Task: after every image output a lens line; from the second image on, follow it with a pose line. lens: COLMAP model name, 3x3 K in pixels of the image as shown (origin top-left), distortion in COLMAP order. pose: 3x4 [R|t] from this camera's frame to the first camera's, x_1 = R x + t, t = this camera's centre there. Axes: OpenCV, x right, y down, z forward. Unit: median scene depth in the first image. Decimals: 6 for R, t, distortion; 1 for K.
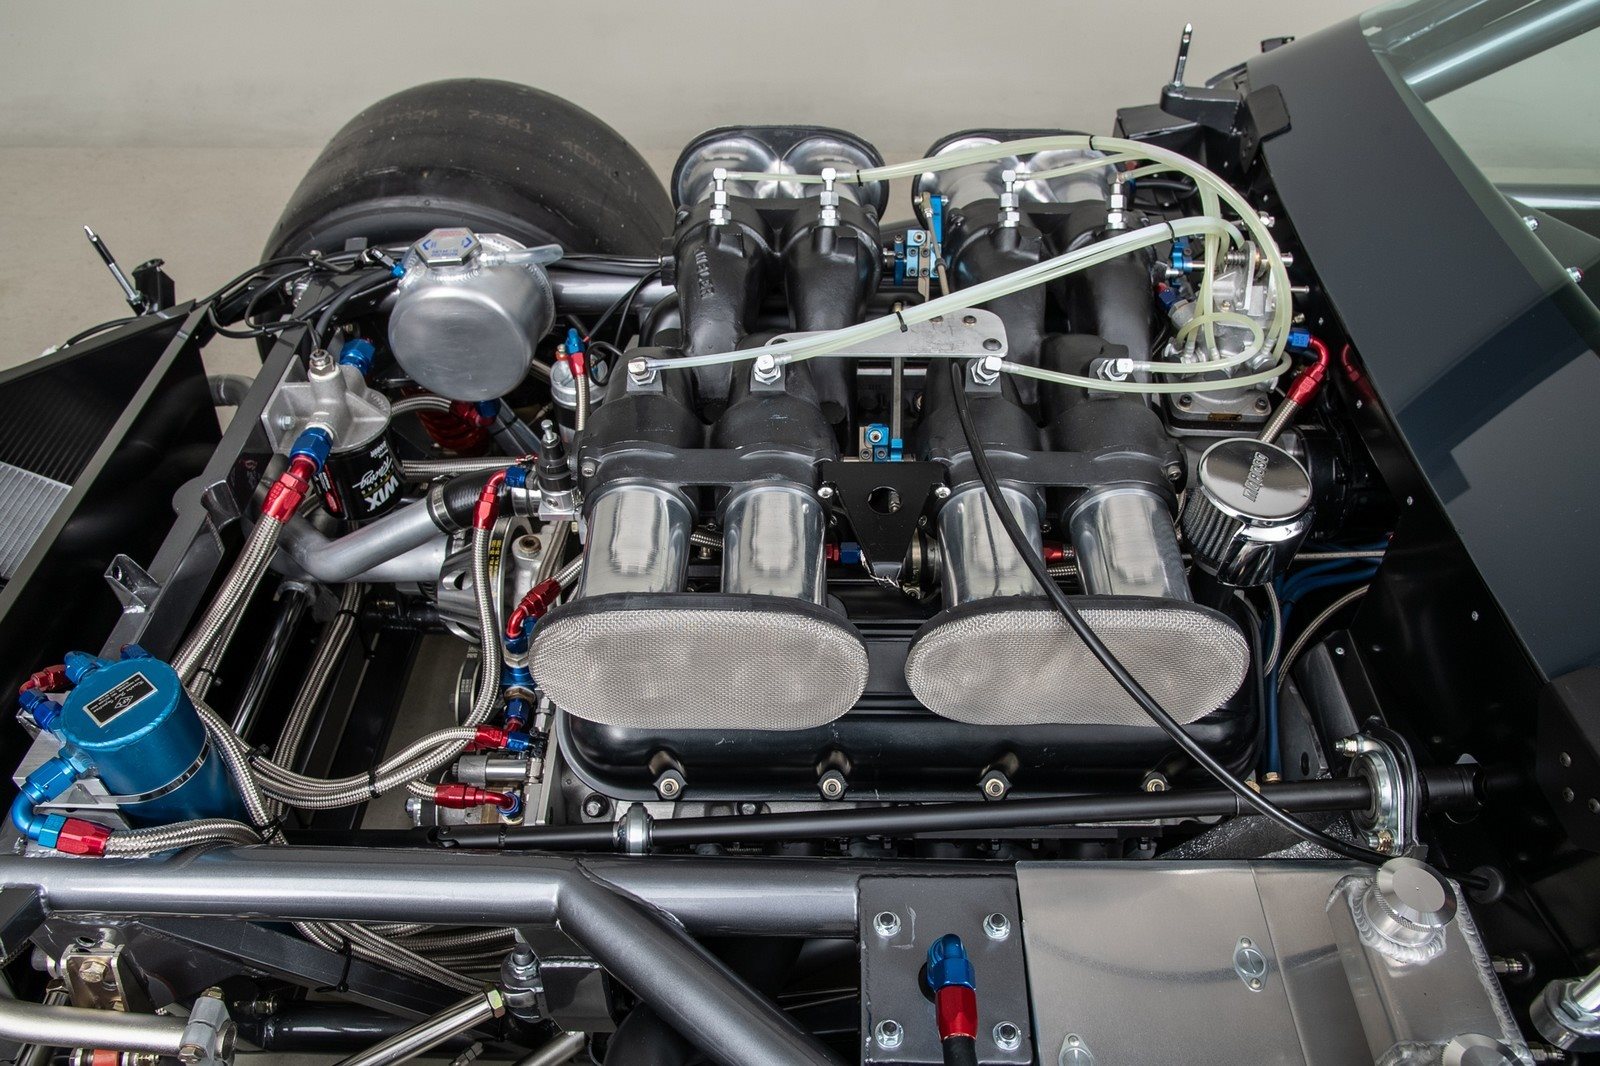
lens RADIAL K [[1254.0, 0, 804.7], [0, 1254.0, 541.4], [0, 0, 1]] dist [-0.057290, 0.003886]
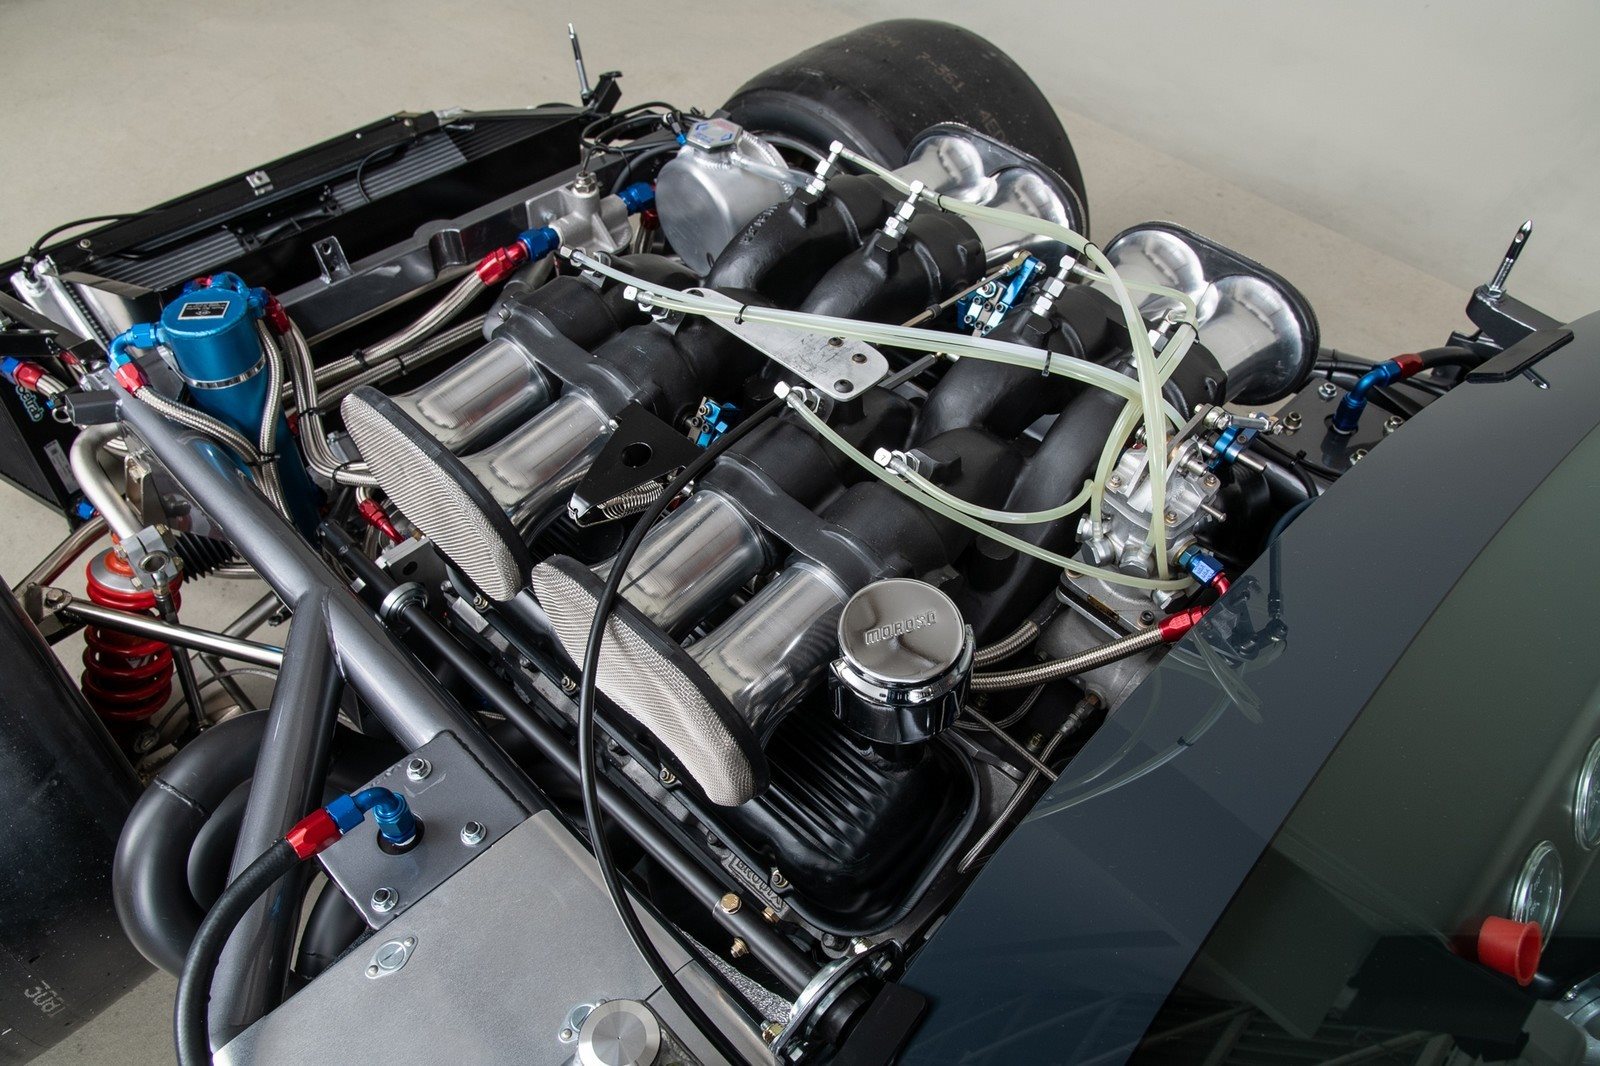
lens RADIAL K [[1254.0, 0, 804.8], [0, 1254.0, 525.9], [0, 0, 1]] dist [-0.057290, 0.003886]
pose [[0.700387, 0.507123, -0.502278, 0.562884], [-0.500615, 0.850614, 0.160750, -0.172871], [0.508765, 0.138861, 0.849633, 0.142403]]
